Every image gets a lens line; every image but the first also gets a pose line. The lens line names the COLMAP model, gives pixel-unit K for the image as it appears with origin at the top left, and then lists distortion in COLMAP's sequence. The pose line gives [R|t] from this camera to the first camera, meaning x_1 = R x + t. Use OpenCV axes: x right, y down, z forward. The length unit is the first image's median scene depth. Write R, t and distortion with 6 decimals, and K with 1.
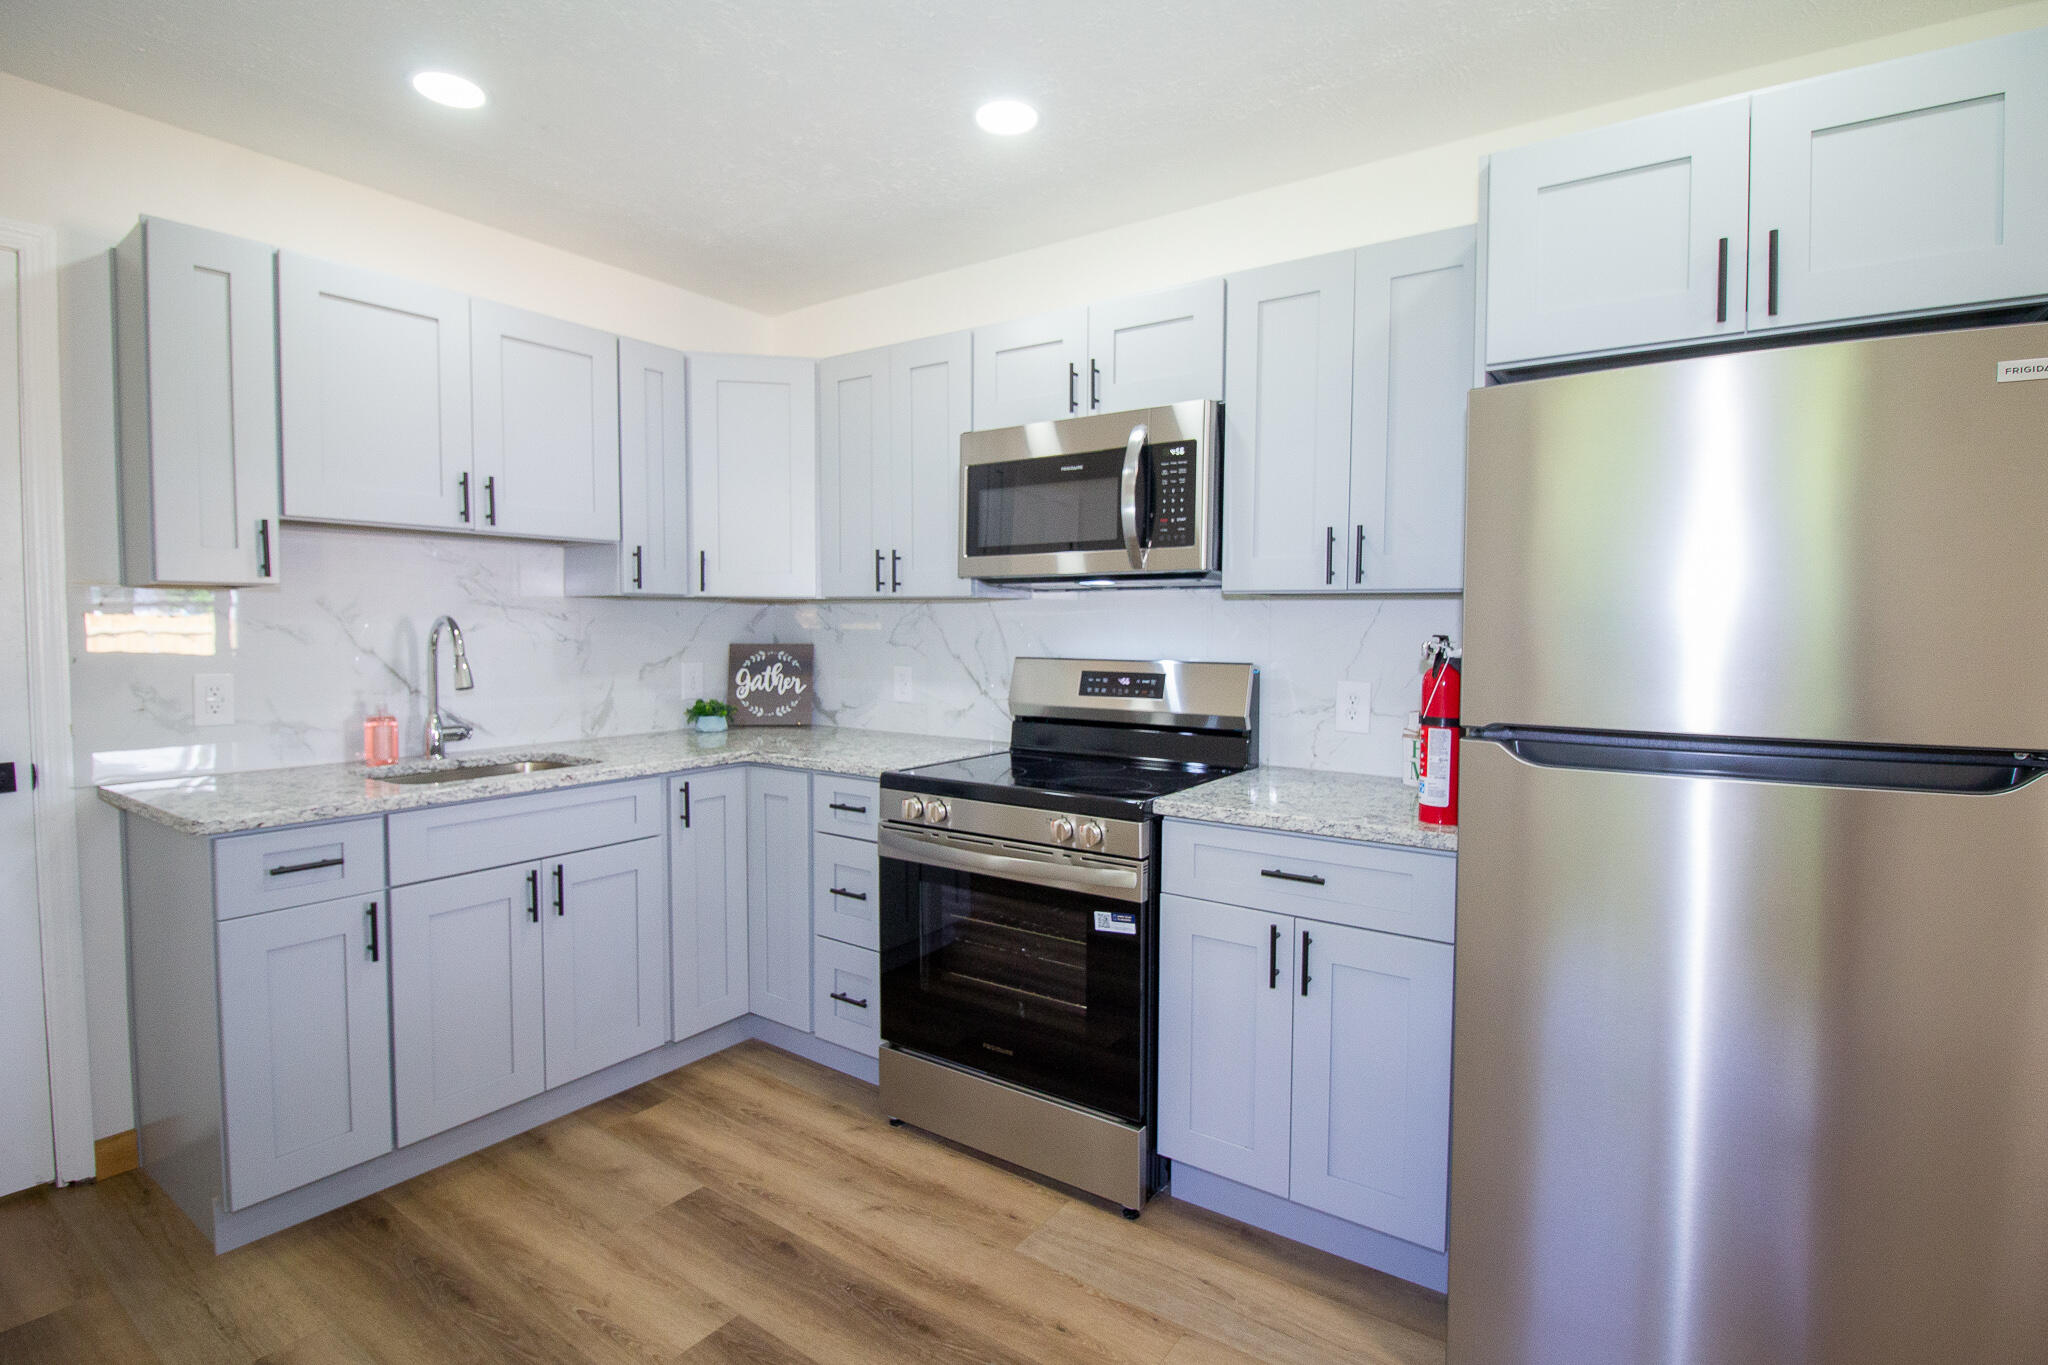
lens RADIAL K [[965.4, 0, 1013.3], [0, 965.4, 670.1], [0, 0, 1]] dist [0.003085, -0.015848]
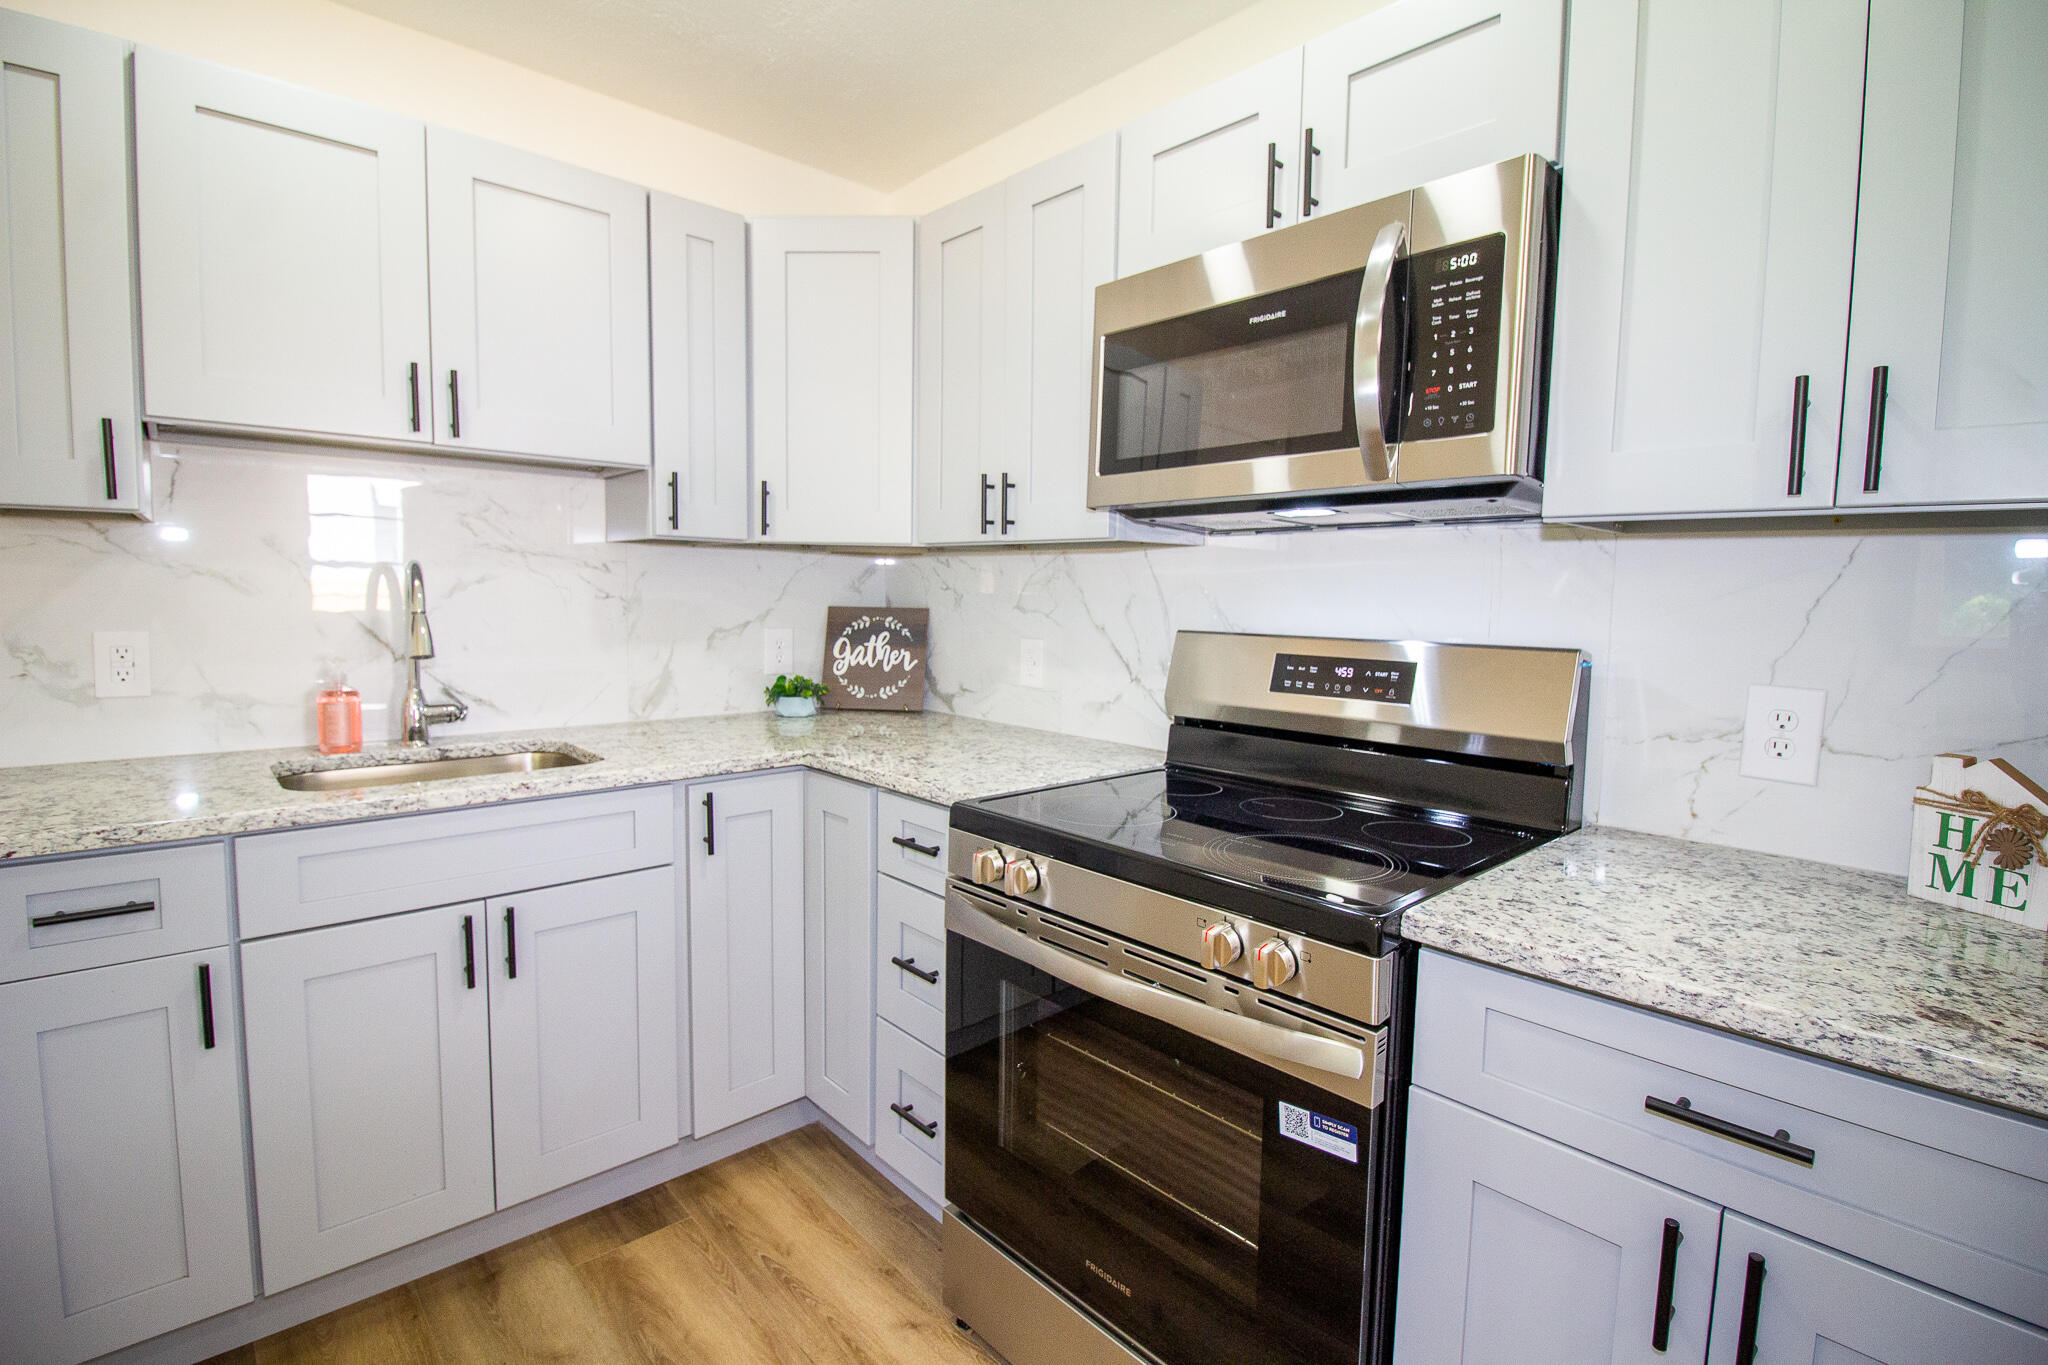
lens RADIAL K [[965.4, 0, 1013.3], [0, 965.4, 670.1], [0, 0, 1]] dist [0.003085, -0.015848]
pose [[0.978458, 0.029120, -0.204381, 0.032676], [-0.022962, 0.999210, 0.032438, -0.005505], [0.205165, -0.027046, 0.978354, 0.346079]]
